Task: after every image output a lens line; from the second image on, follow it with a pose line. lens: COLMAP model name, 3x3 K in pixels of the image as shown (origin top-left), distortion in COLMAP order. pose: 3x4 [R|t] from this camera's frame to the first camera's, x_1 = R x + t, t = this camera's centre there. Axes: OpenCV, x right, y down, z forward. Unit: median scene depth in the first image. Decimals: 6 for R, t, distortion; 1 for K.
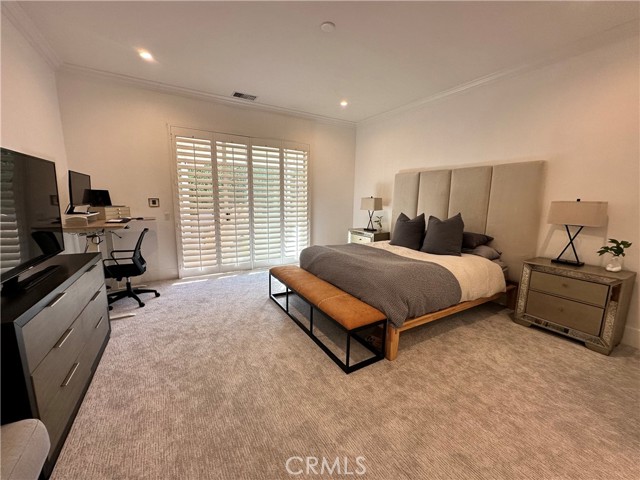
lens RADIAL K [[254.6, 0, 320.5], [0, 254.6, 240.8], [0, 0, 1]] dist [-0.003624, 0.000367]
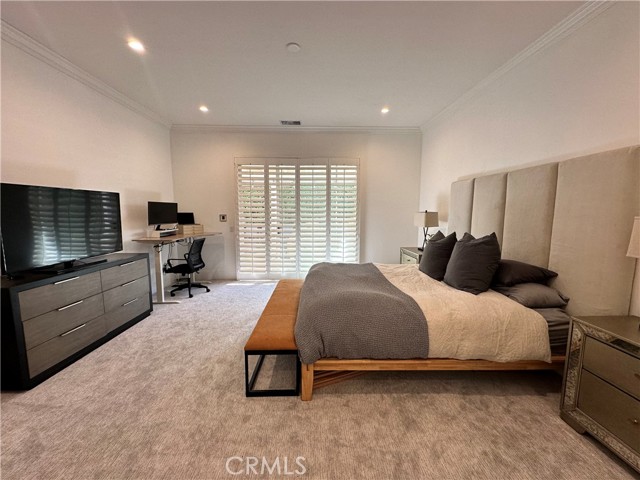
lens RADIAL K [[254.6, 0, 320.1], [0, 254.6, 241.4], [0, 0, 1]] dist [-0.003624, 0.000367]
pose [[0.872462, 0.045126, -0.486594, 0.444933], [-0.070448, 0.996941, -0.033857, -0.027502], [0.483578, 0.063818, 0.872972, 0.145817]]
